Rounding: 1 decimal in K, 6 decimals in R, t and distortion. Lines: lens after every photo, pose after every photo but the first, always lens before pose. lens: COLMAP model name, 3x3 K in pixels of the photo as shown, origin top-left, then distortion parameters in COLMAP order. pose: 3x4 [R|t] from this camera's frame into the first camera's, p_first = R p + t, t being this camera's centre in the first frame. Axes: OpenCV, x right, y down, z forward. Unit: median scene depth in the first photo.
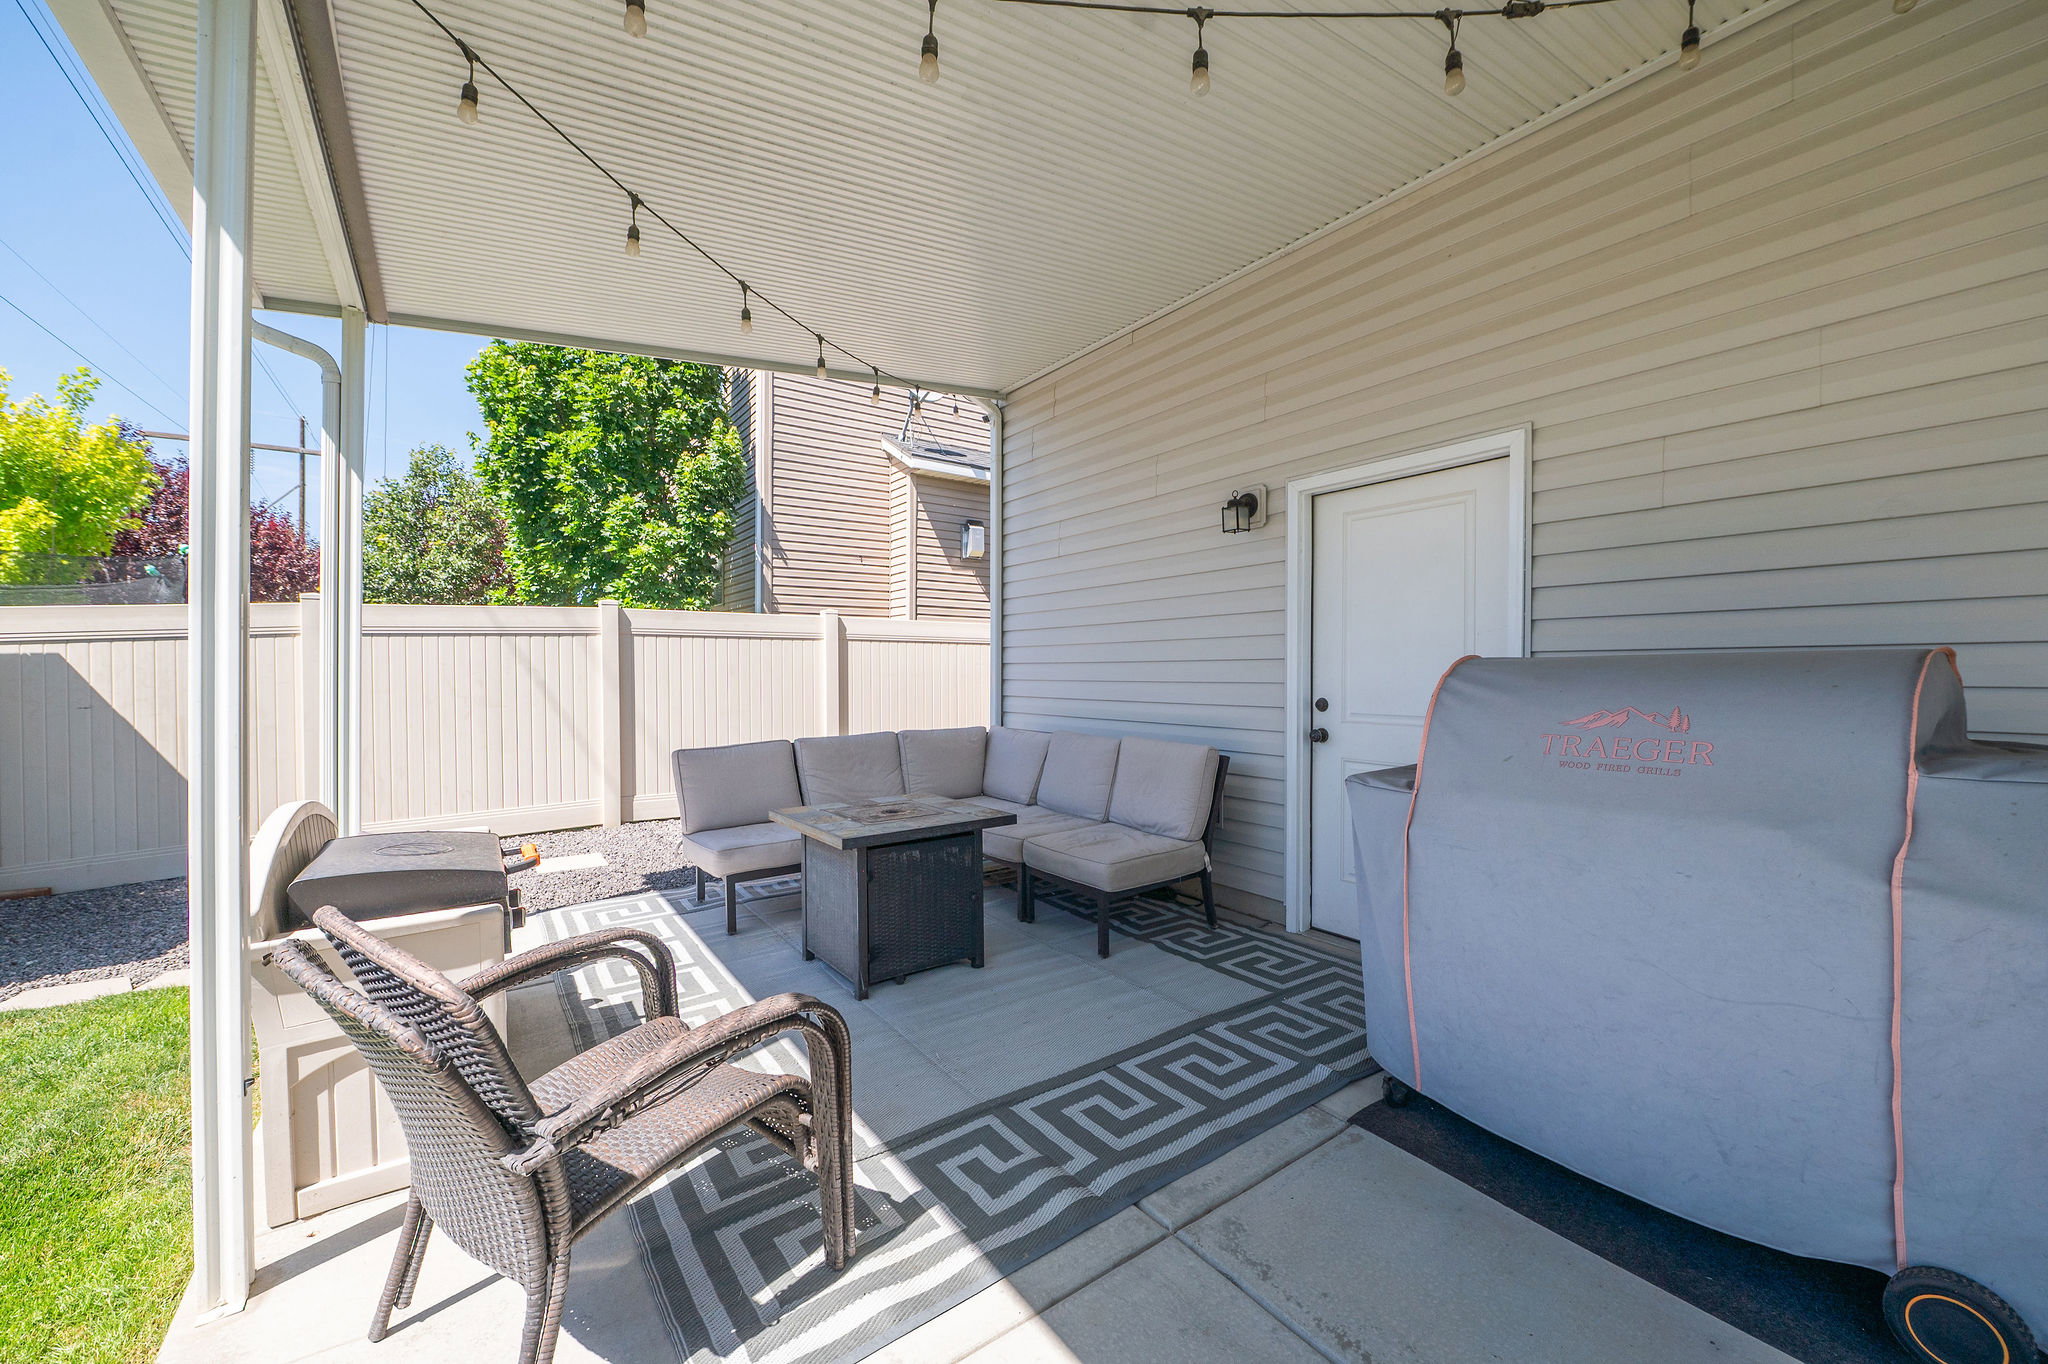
lens RADIAL K [[819.2, 0, 1025.8], [0, 819.2, 678.7], [0, 0, 1]] dist [-0.006854, -0.000633]
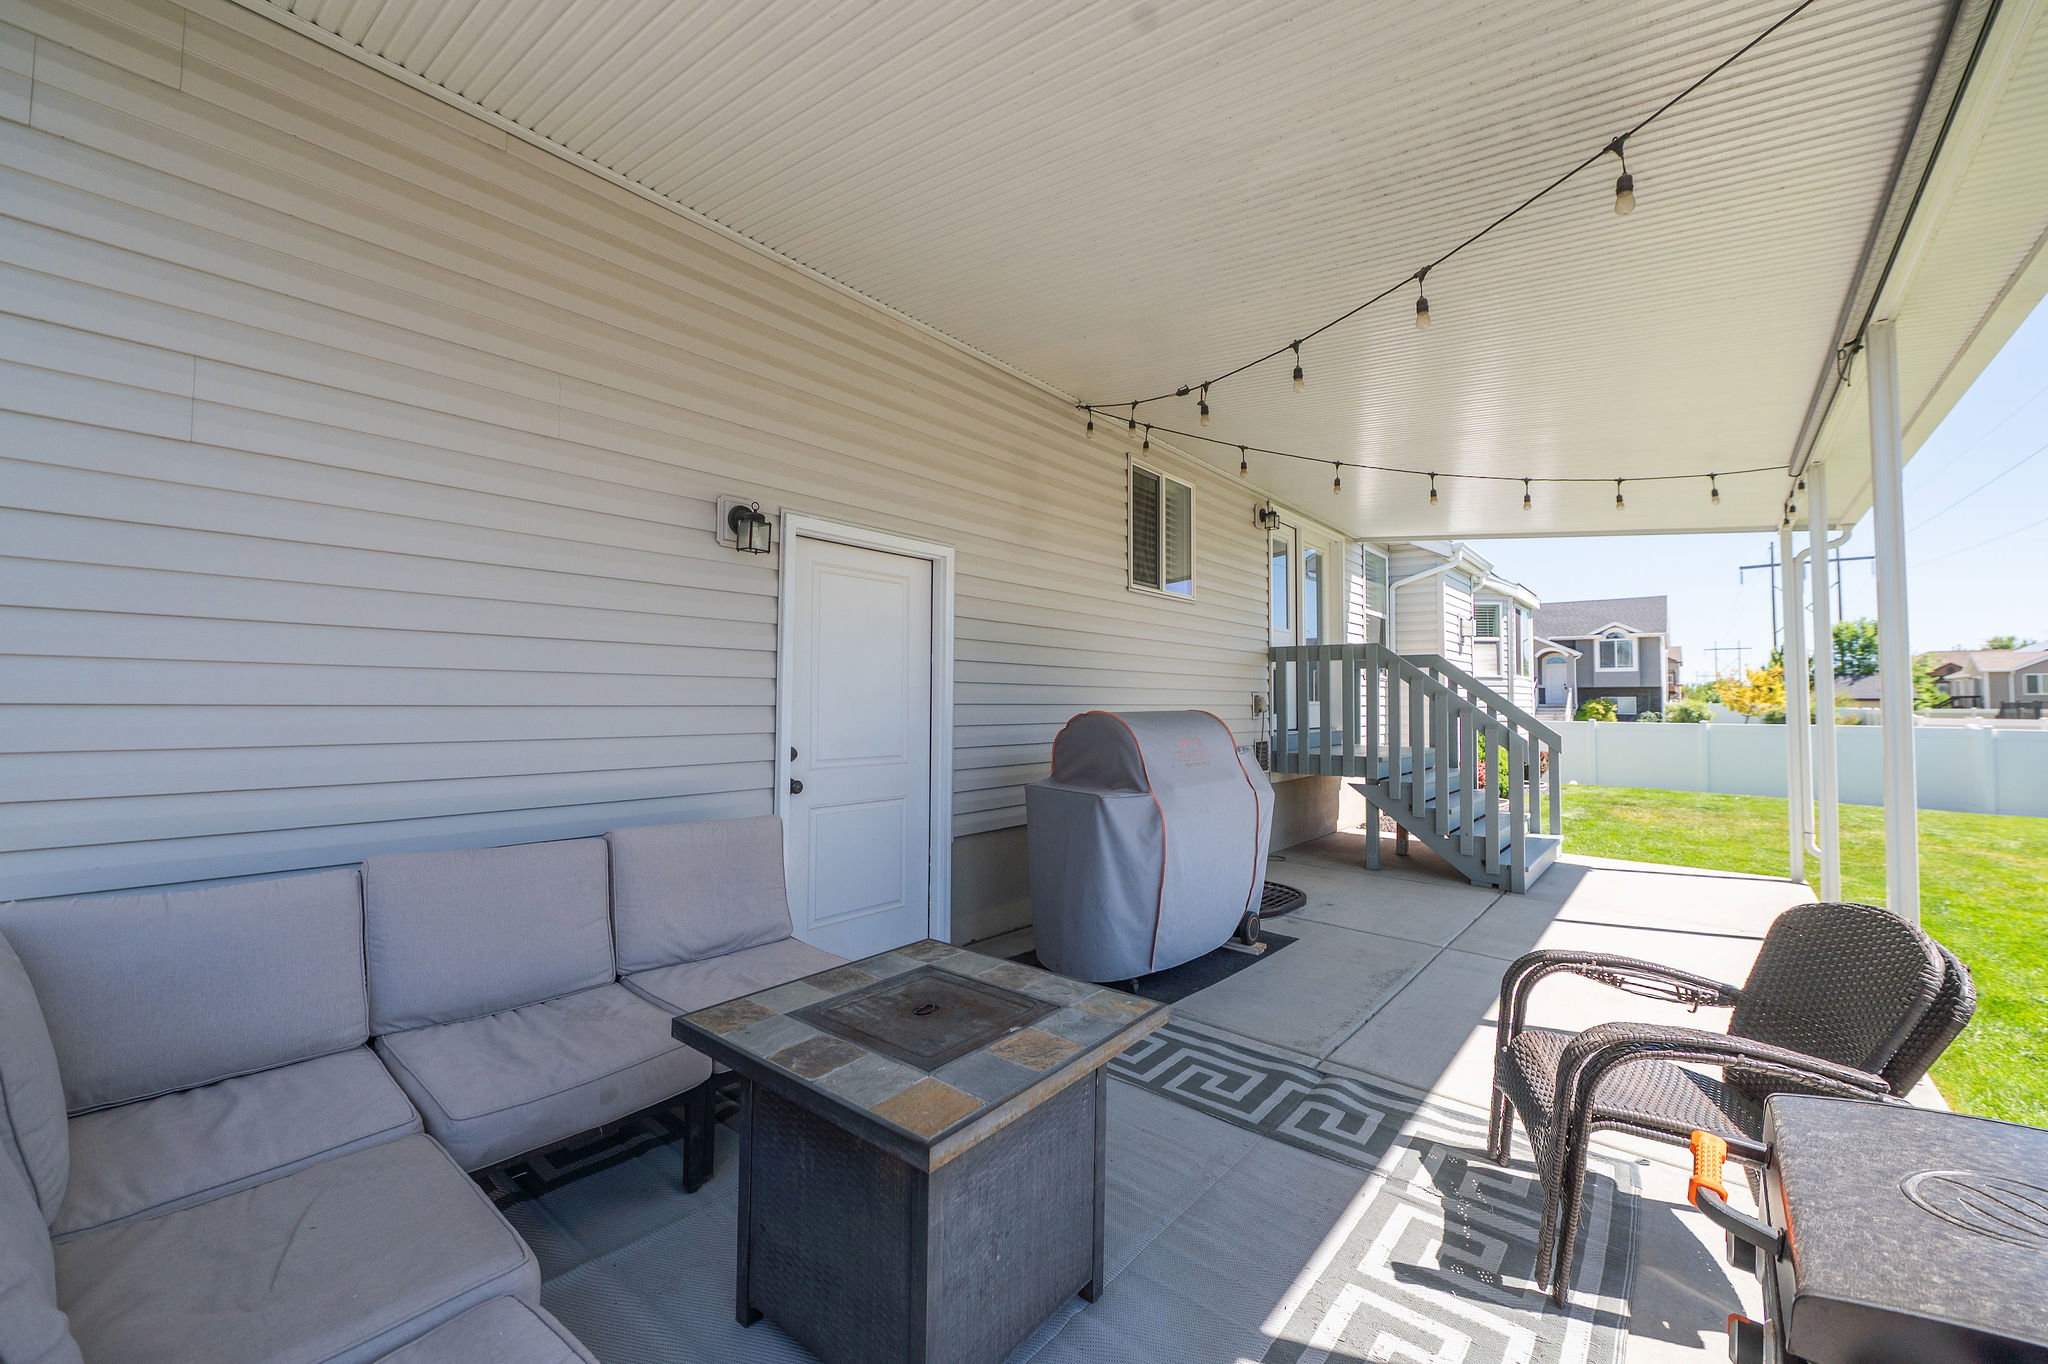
lens RADIAL K [[819.2, 0, 1029.9], [0, 819.2, 669.8], [0, 0, 1]] dist [-0.006854, -0.000633]
pose [[-0.278344, 0.026966, 0.960103, -0.265685], [-0.000726, 0.999600, -0.028286, -0.016885], [-0.960481, -0.008570, -0.278213, 0.419659]]
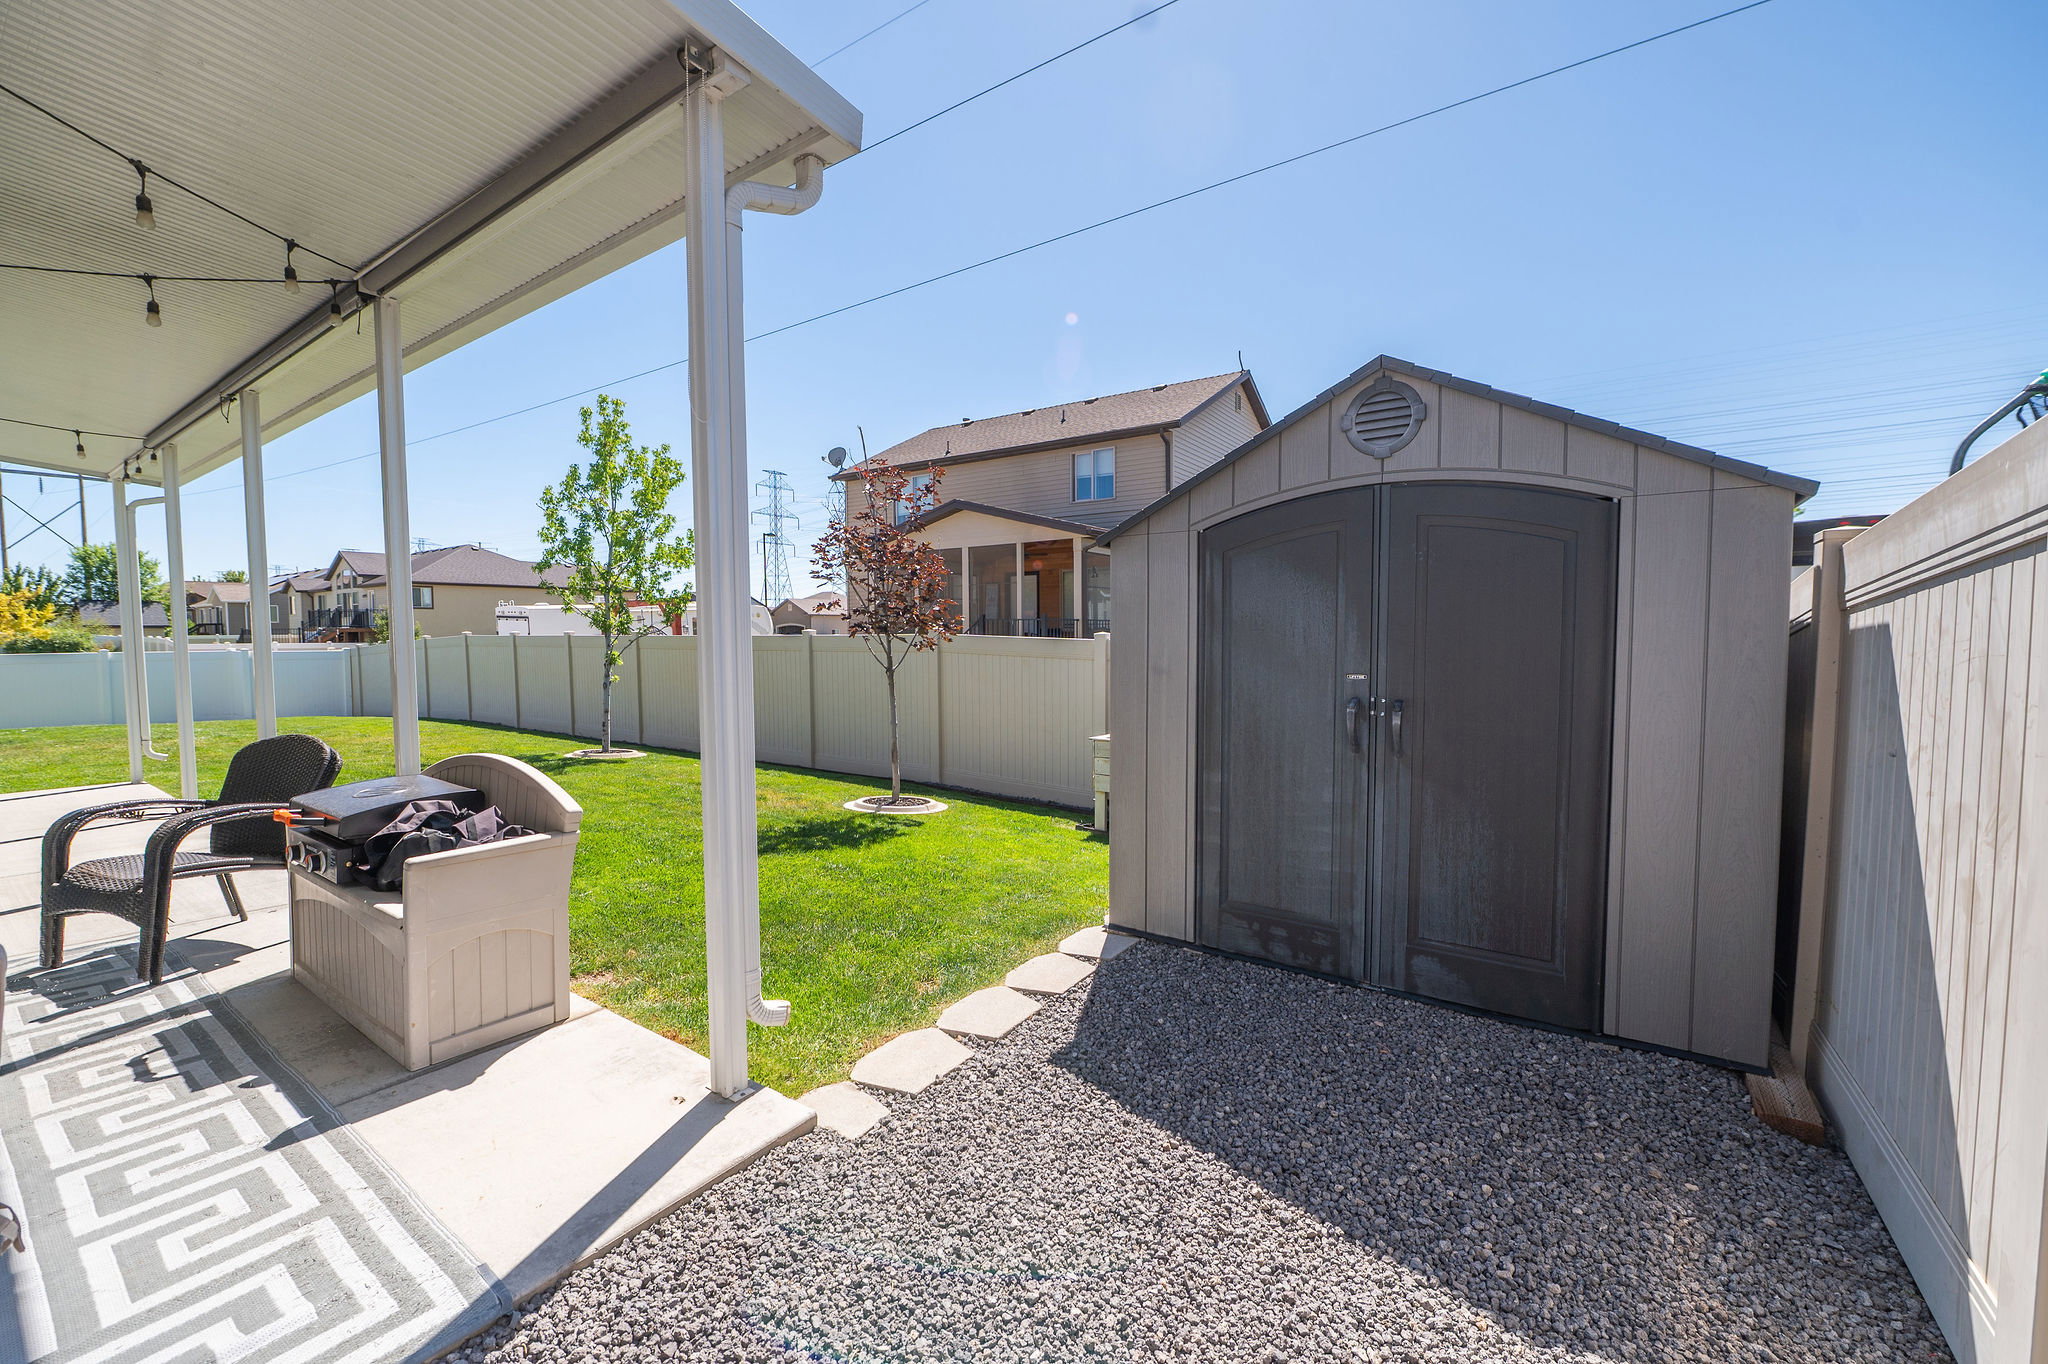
lens RADIAL K [[819.2, 0, 1022.1], [0, 819.2, 678.2], [0, 0, 1]] dist [-0.006854, -0.000633]
pose [[-0.936747, 0.013864, -0.349732, -0.331531], [-0.008426, 0.998032, 0.062132, -0.019962], [0.349905, 0.061149, -0.934787, 0.682938]]
